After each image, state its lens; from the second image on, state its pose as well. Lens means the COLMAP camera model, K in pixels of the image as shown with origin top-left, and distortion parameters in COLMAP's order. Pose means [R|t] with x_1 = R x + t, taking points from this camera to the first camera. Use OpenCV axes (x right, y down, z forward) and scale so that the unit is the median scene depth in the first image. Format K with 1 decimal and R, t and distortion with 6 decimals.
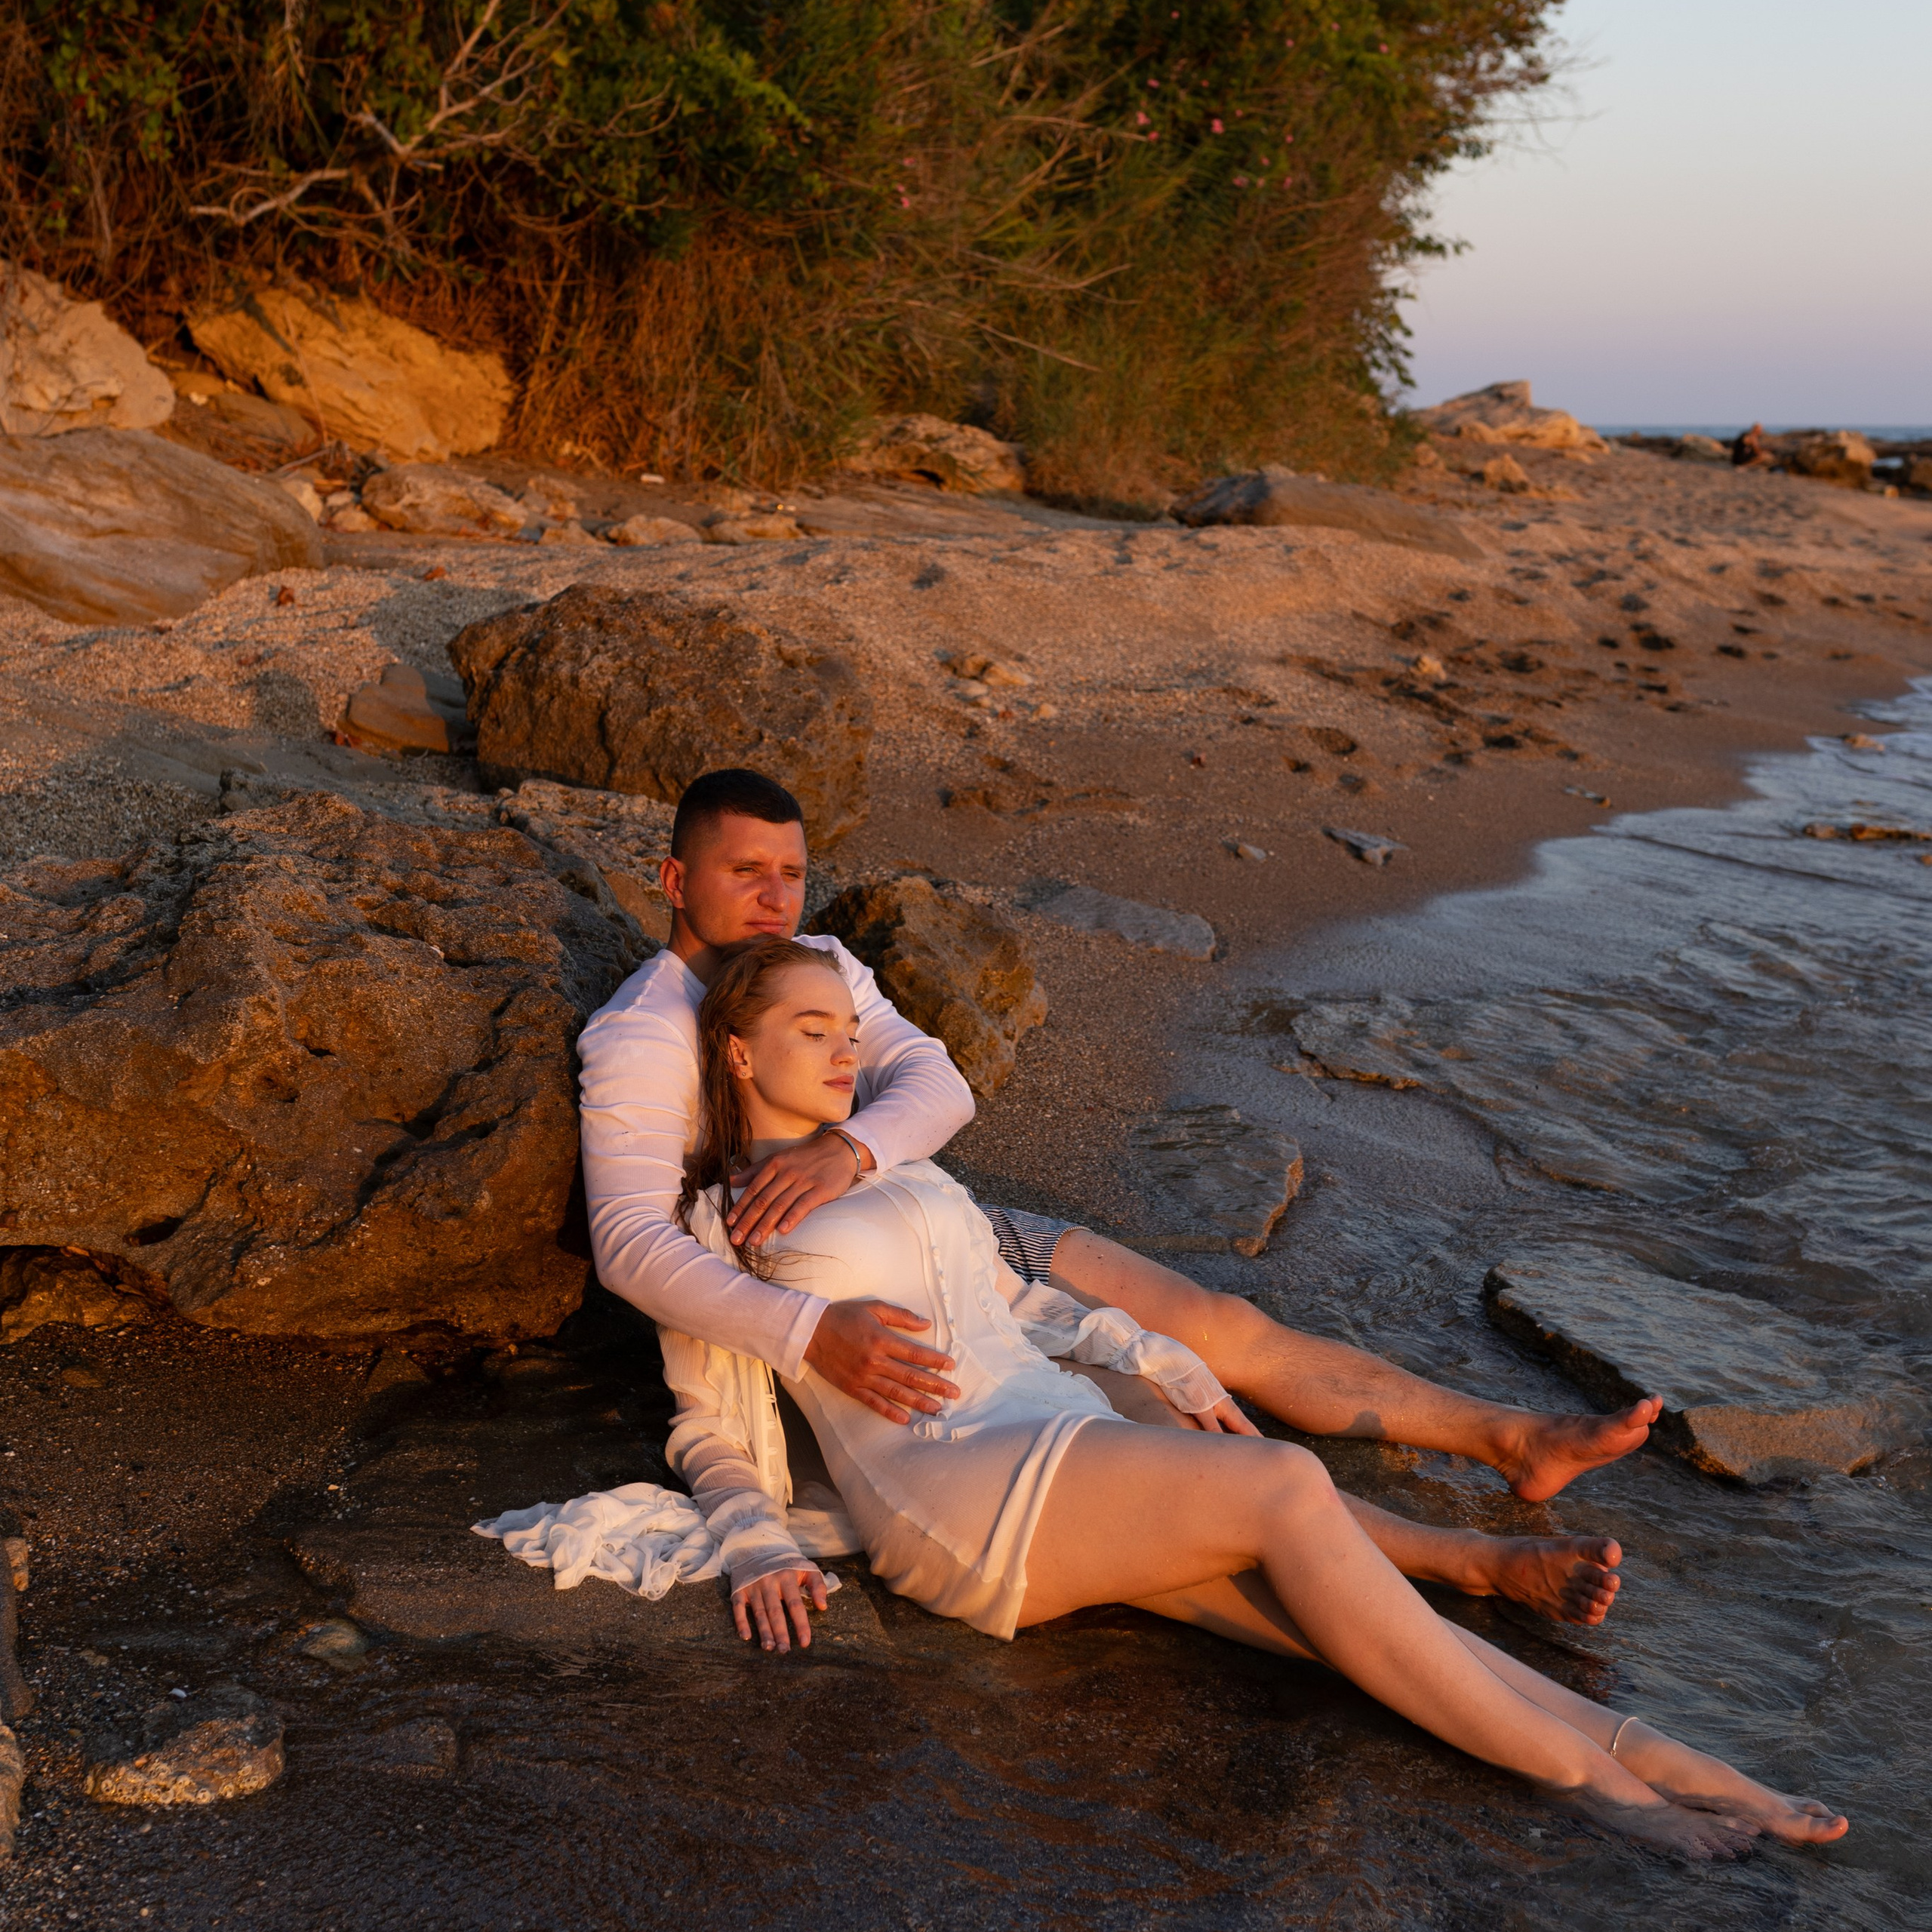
lens RADIAL K [[2650.5, 0, 971.9], [0, 2650.5, 970.2], [0, 0, 1]] dist [0.013404, -0.011639]
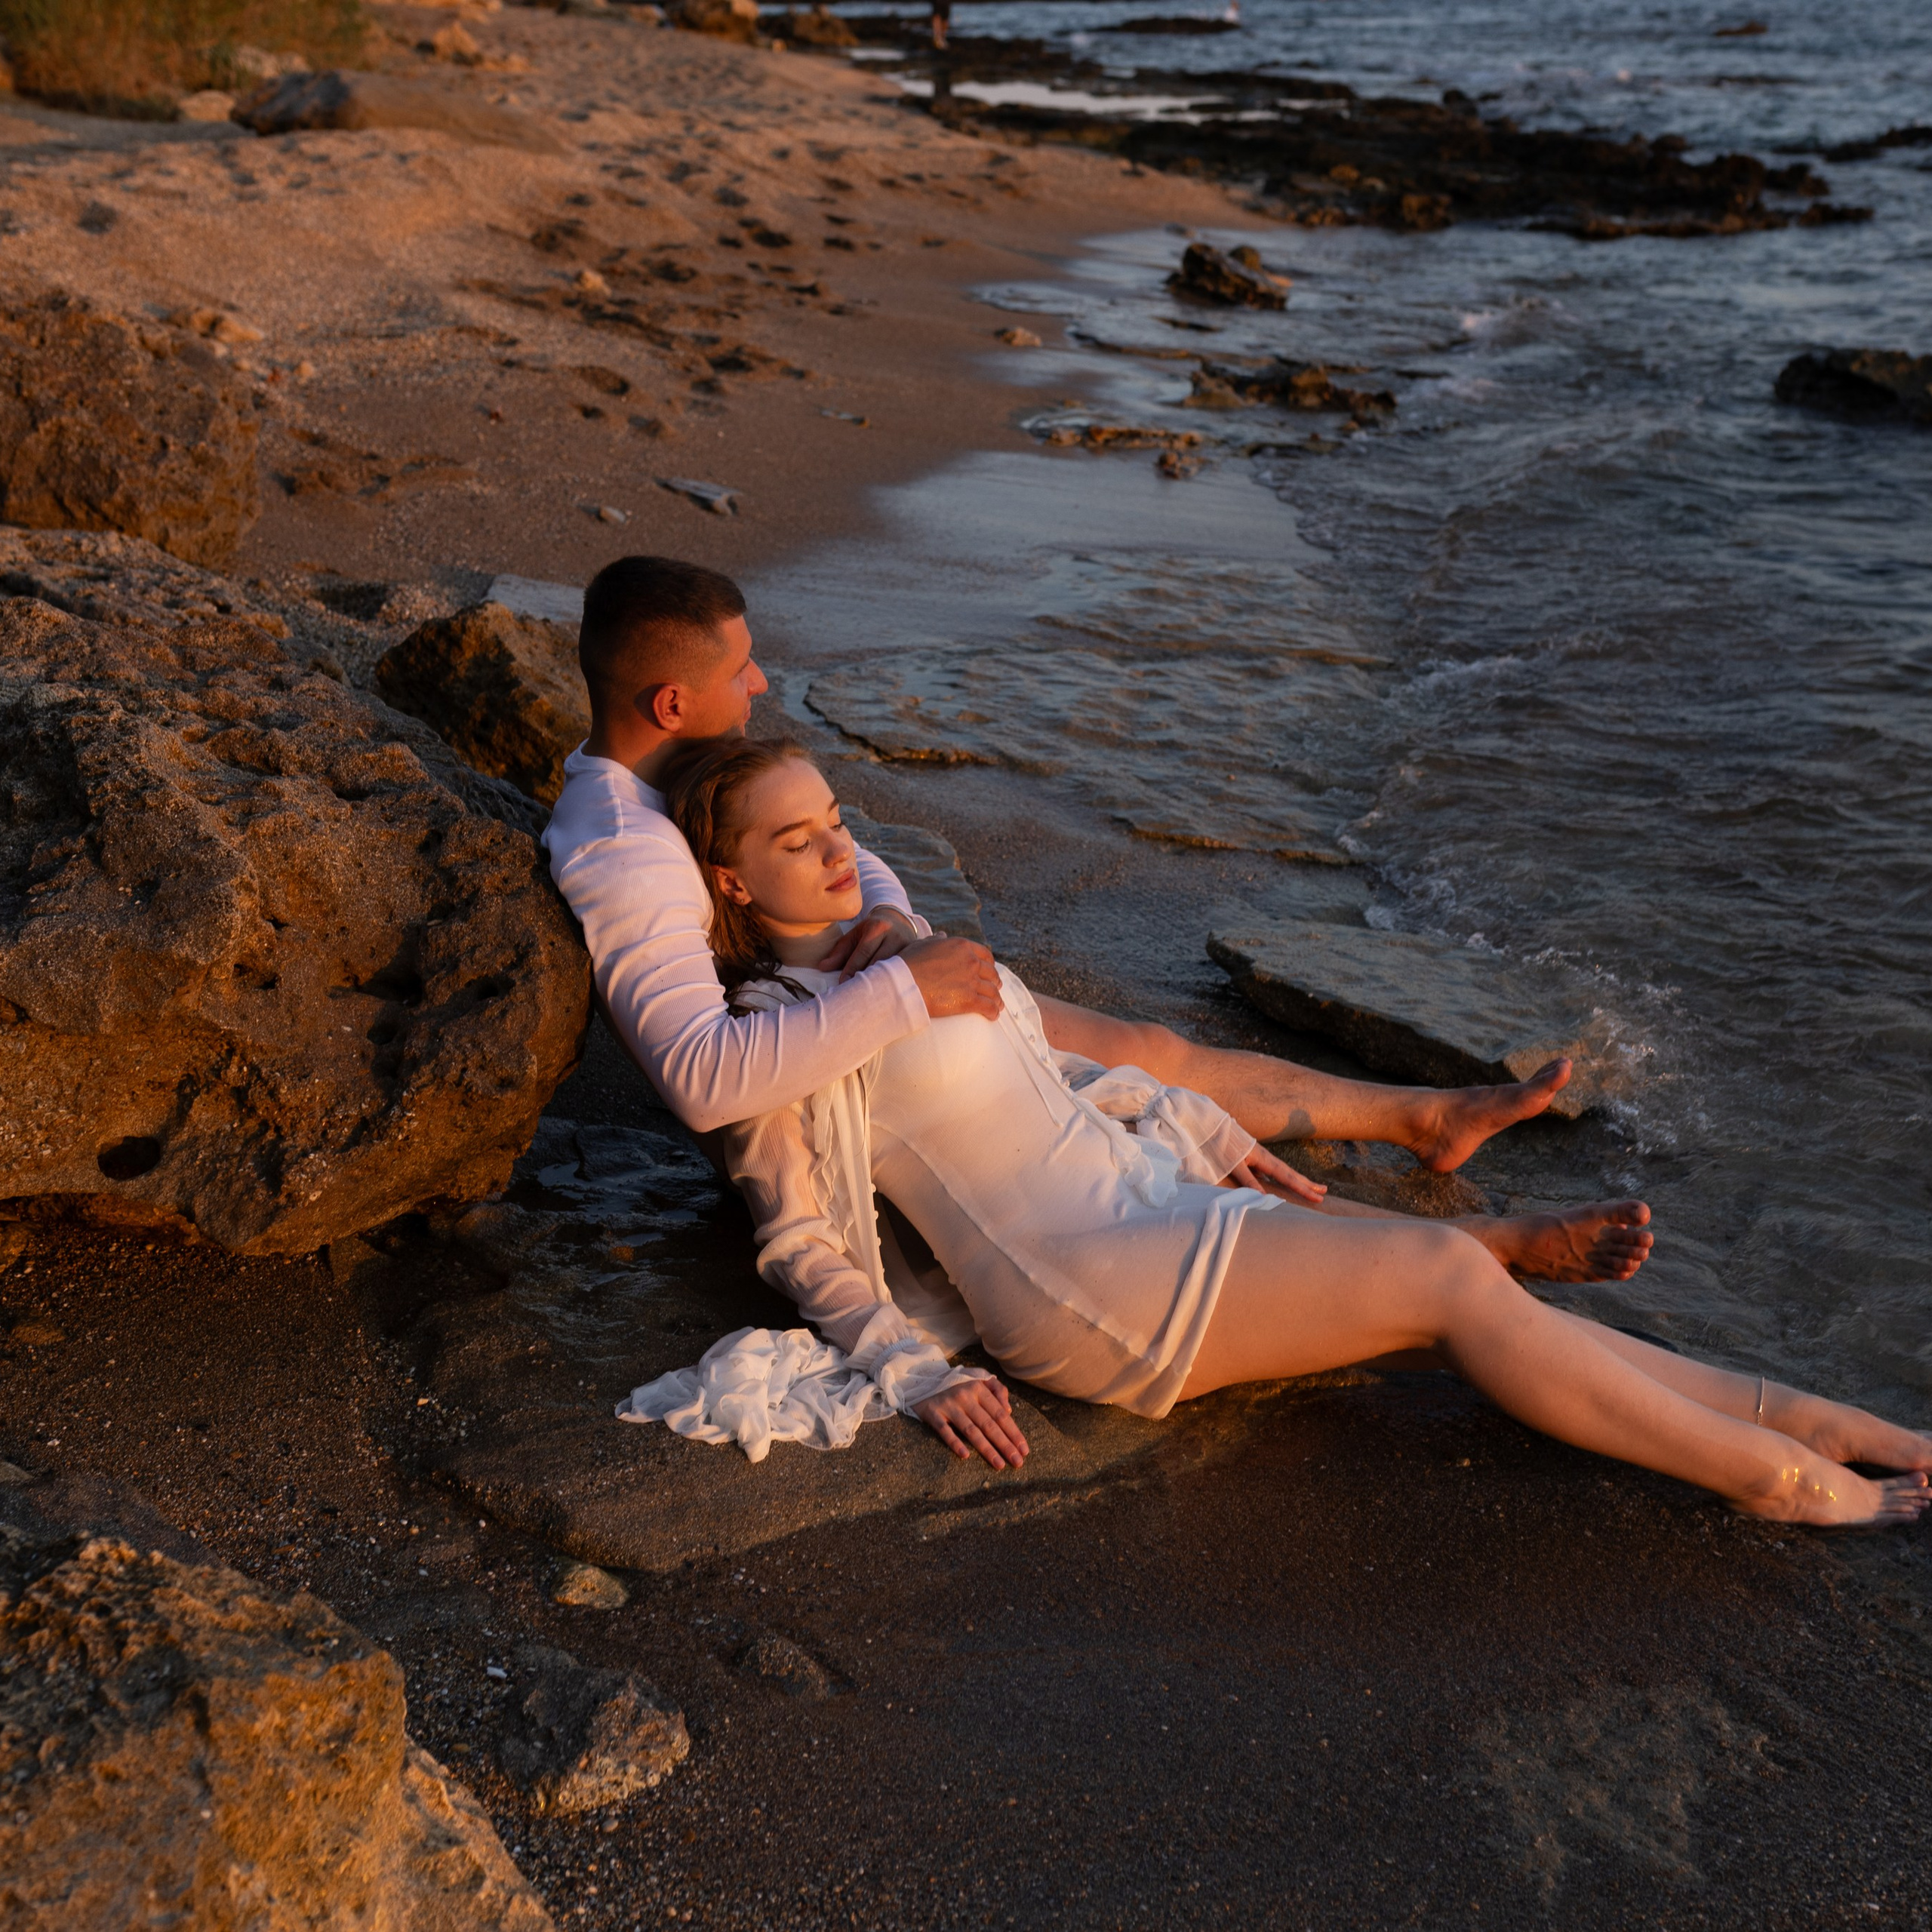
lens RADIAL K [[2650.5, 0, 971.9], [0, 2650.5, 970.2], [0, 0, 1]] dist [0.013404, -0.011639]
pose [[0.922693, -0.148466, 0.355803, -0.202421], [0.092444, 0.981155, 0.169673, -0.047643], [-0.374289, -0.123664, 0.919029, 0.062131]]
